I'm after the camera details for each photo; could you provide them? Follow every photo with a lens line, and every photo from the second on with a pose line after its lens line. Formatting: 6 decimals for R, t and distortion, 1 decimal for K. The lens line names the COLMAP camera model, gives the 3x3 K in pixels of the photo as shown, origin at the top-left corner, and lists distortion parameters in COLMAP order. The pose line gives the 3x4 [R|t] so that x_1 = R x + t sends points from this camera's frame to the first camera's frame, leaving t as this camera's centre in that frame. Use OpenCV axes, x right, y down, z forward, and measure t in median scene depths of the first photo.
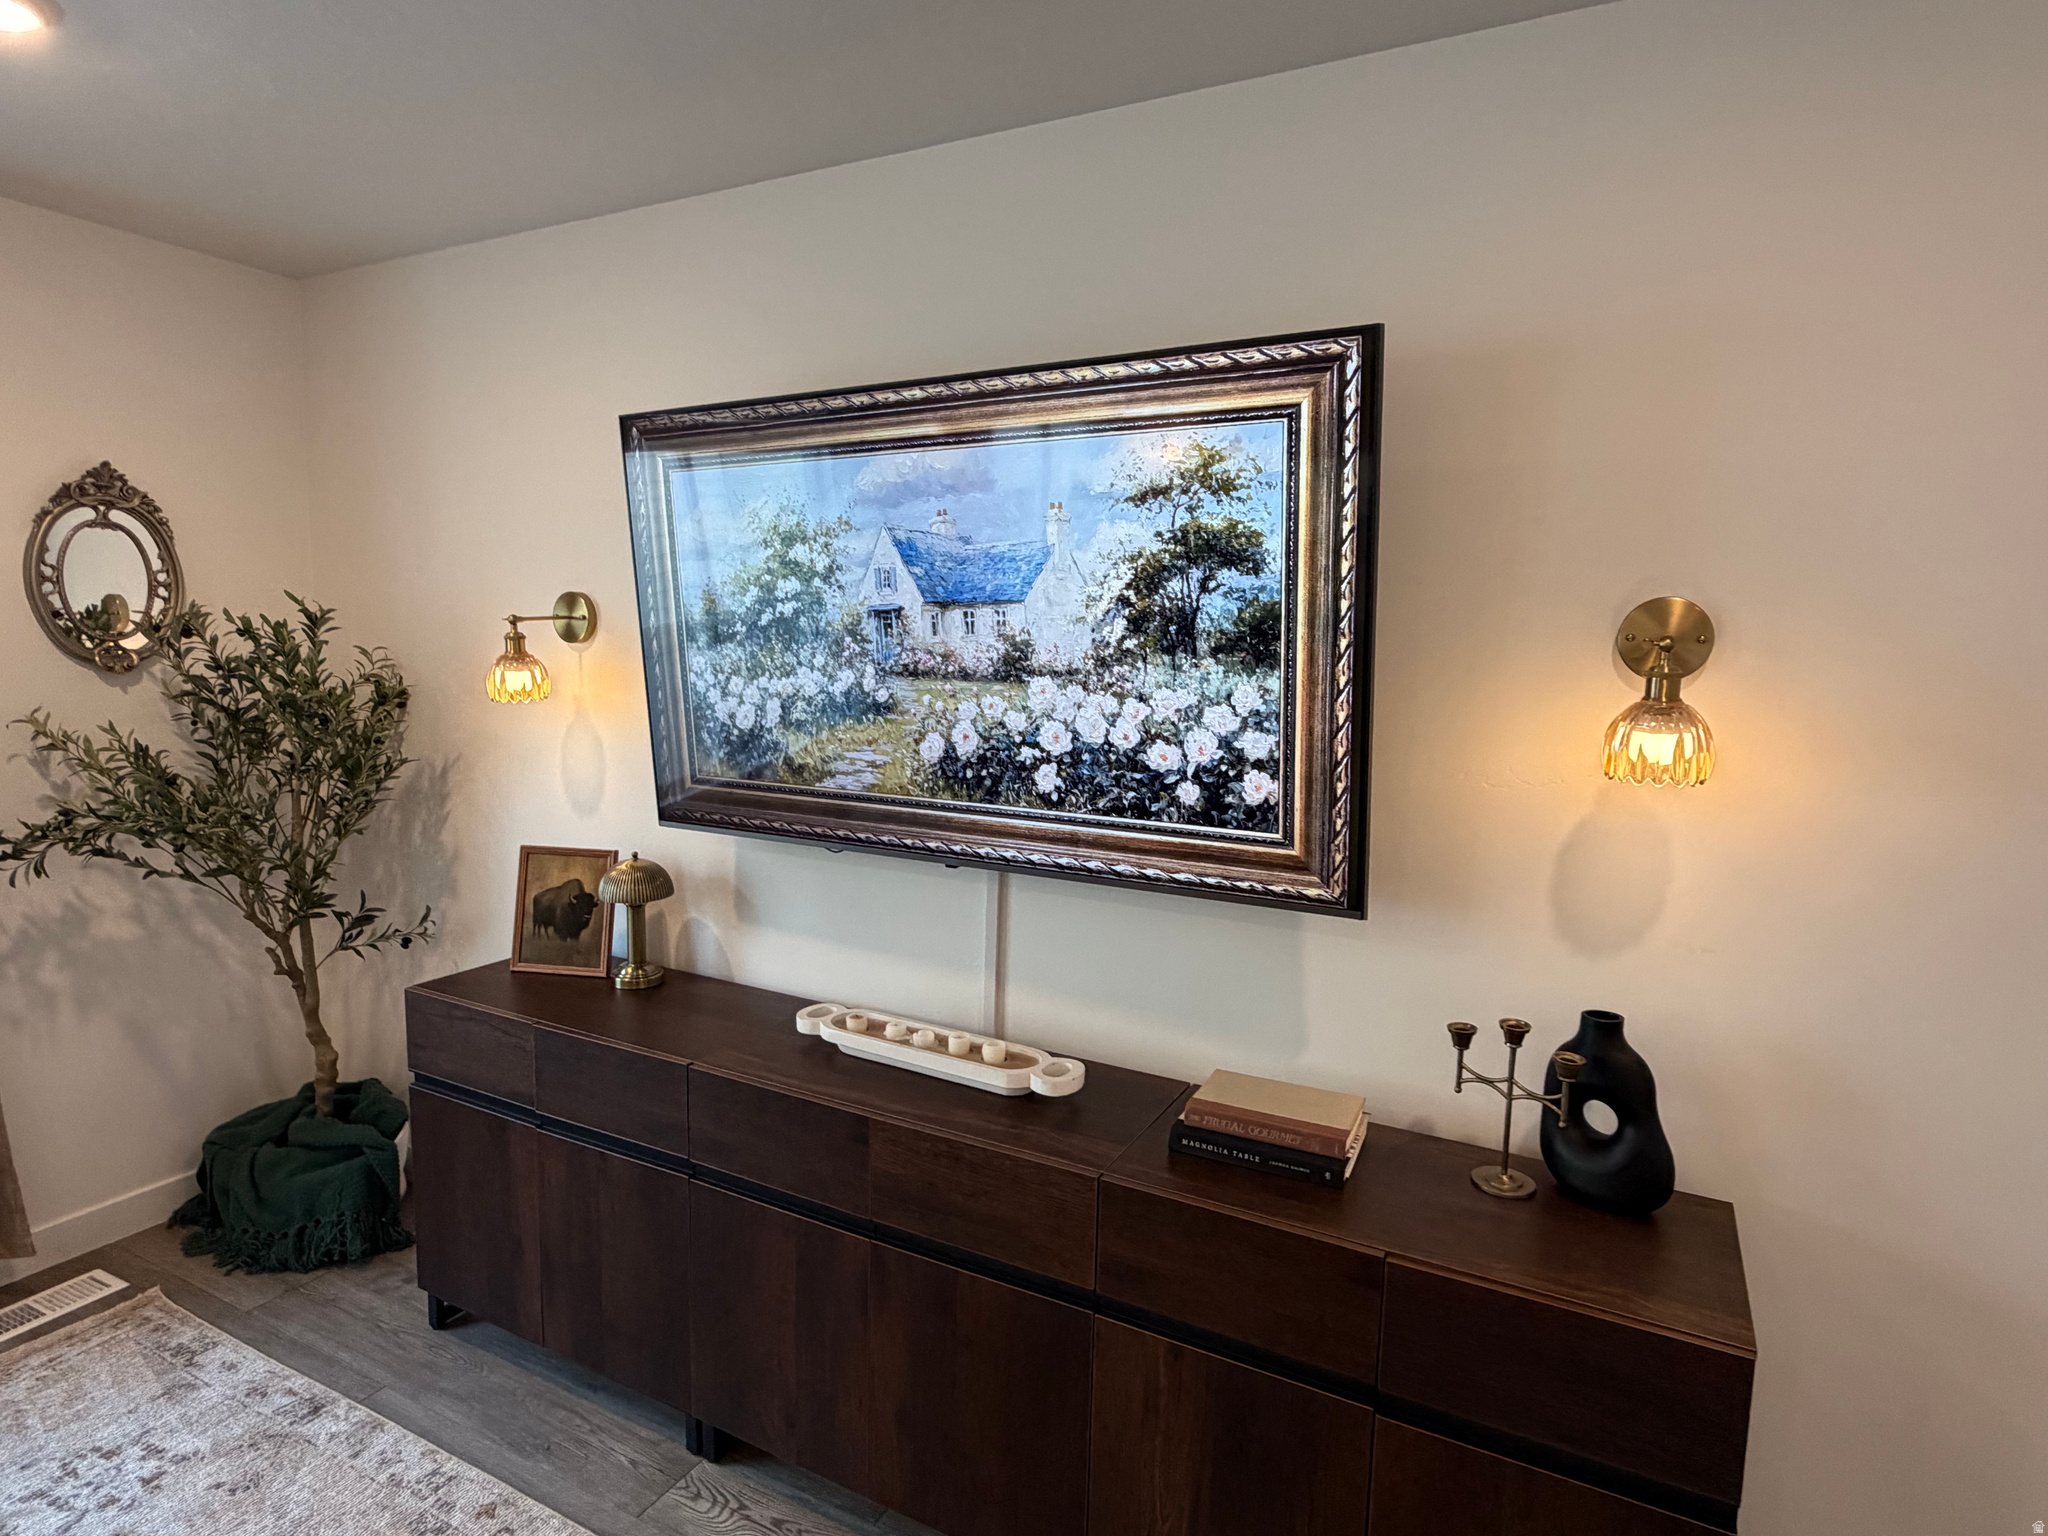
lens RADIAL K [[1129.0, 0, 1015.7], [0, 1129.0, 760.7], [0, 0, 1]] dist [-0.001052, 0.000223]
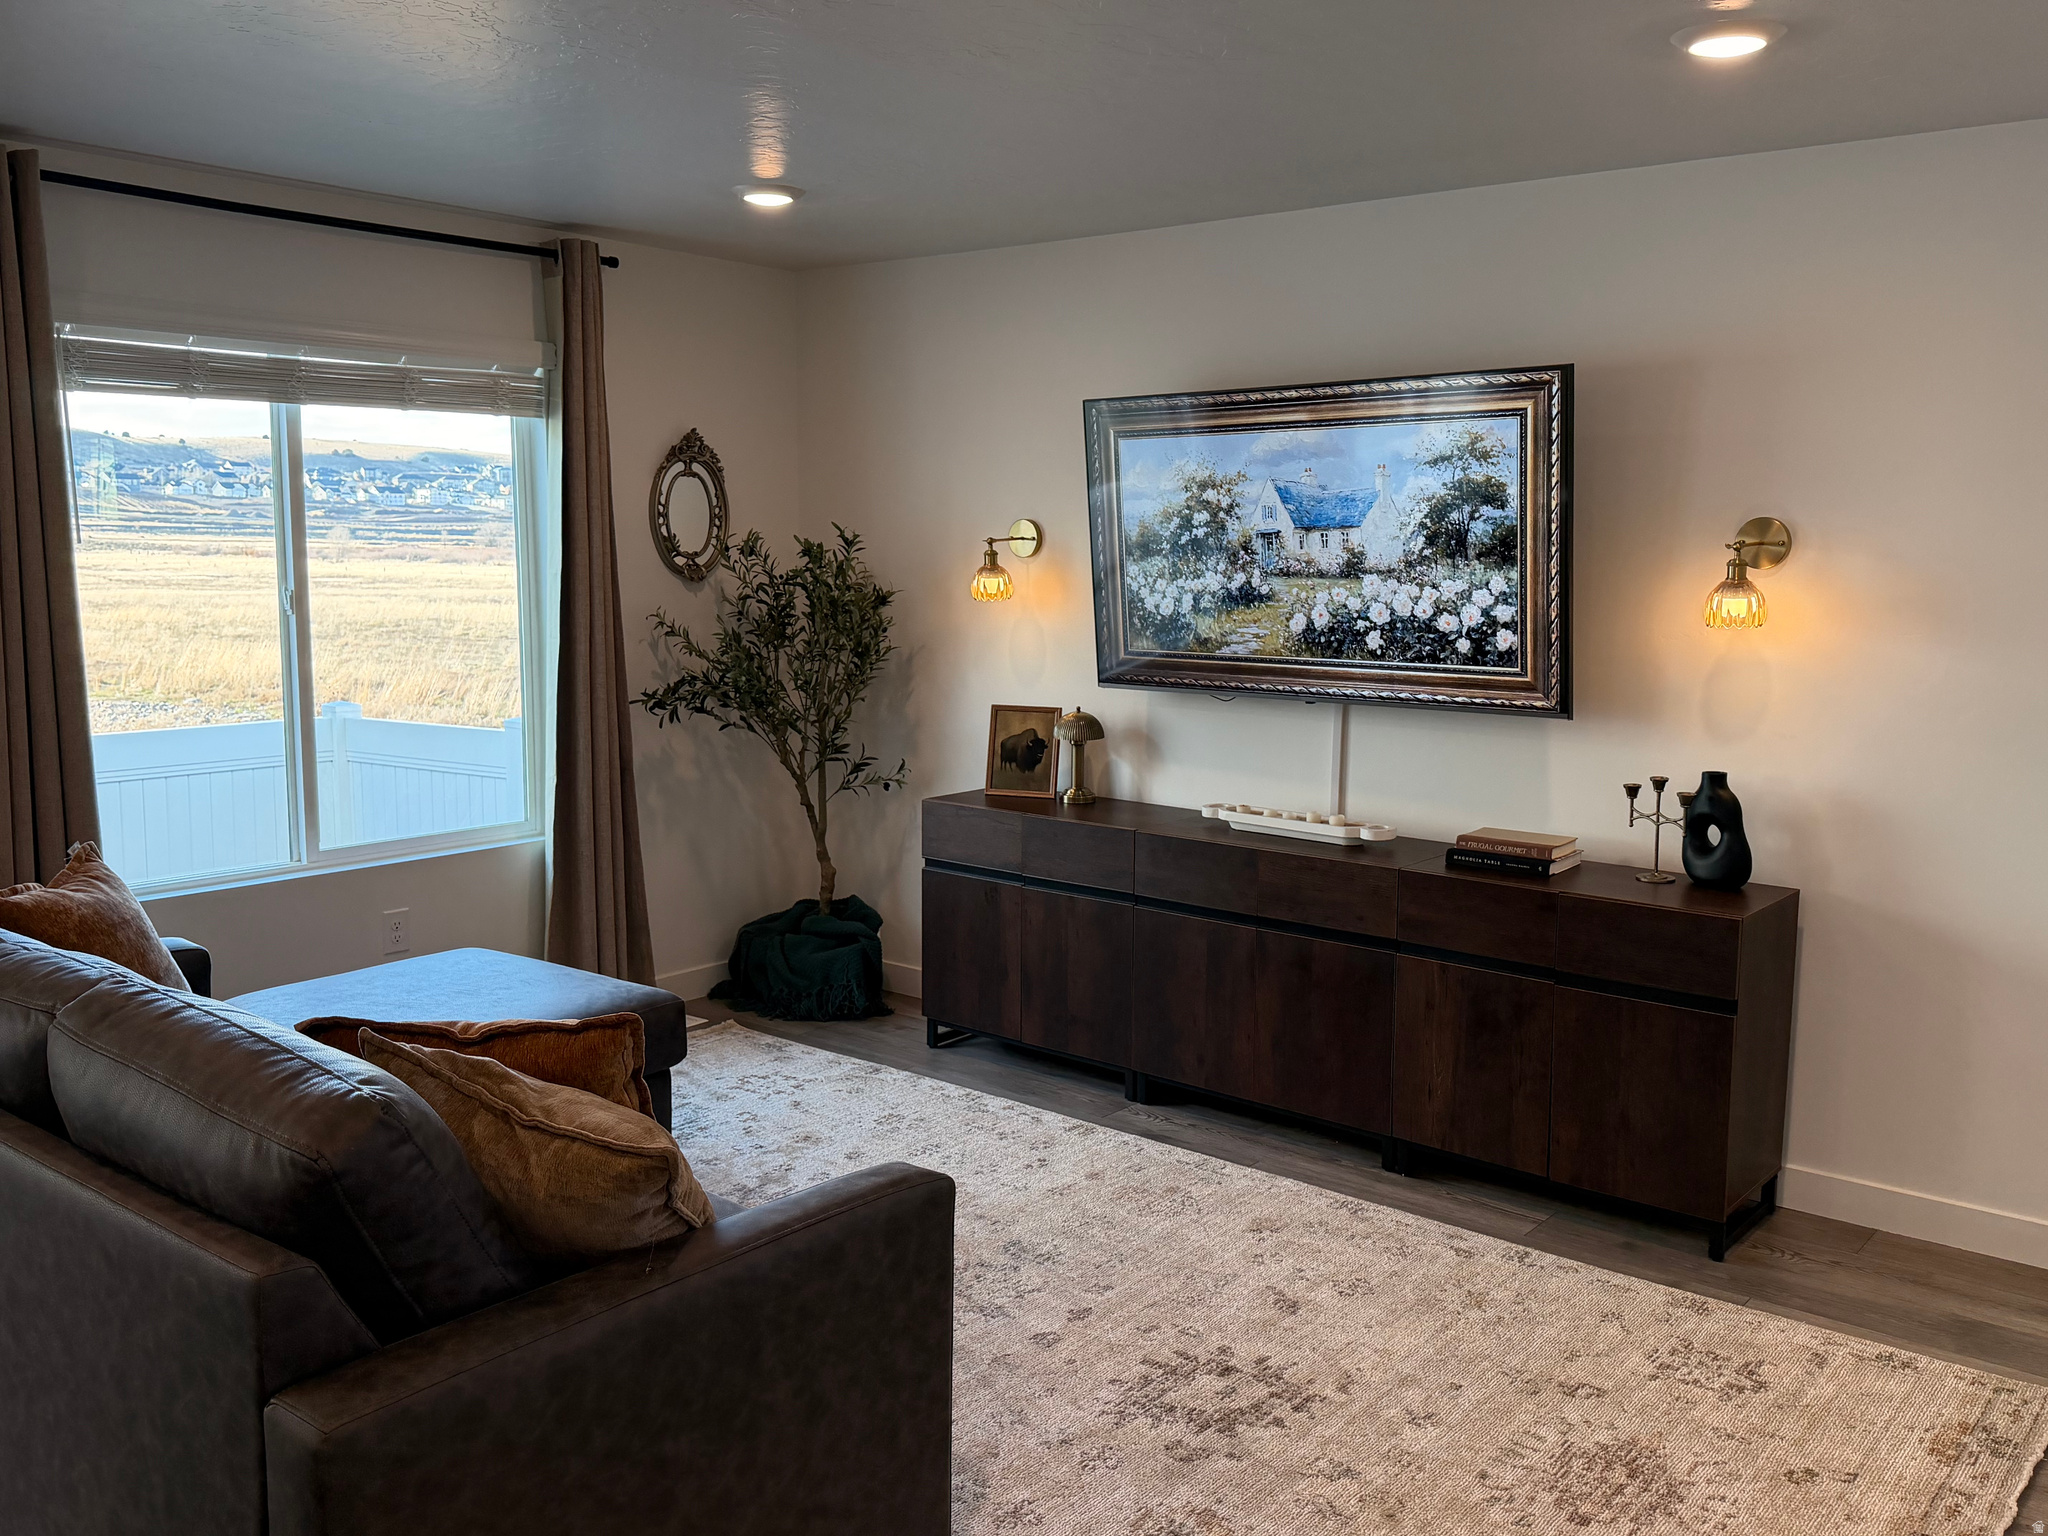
lens RADIAL K [[1777.9, 0, 1023.2], [0, 1777.9, 766.0], [0, 0, 1]] dist [0.203564, -0.385335]
pose [[0.979486, 0.011604, -0.201177, 0.054020], [-0.008283, 0.999815, 0.017341, 0.152609], [0.201341, -0.015319, 0.979401, -1.542986]]
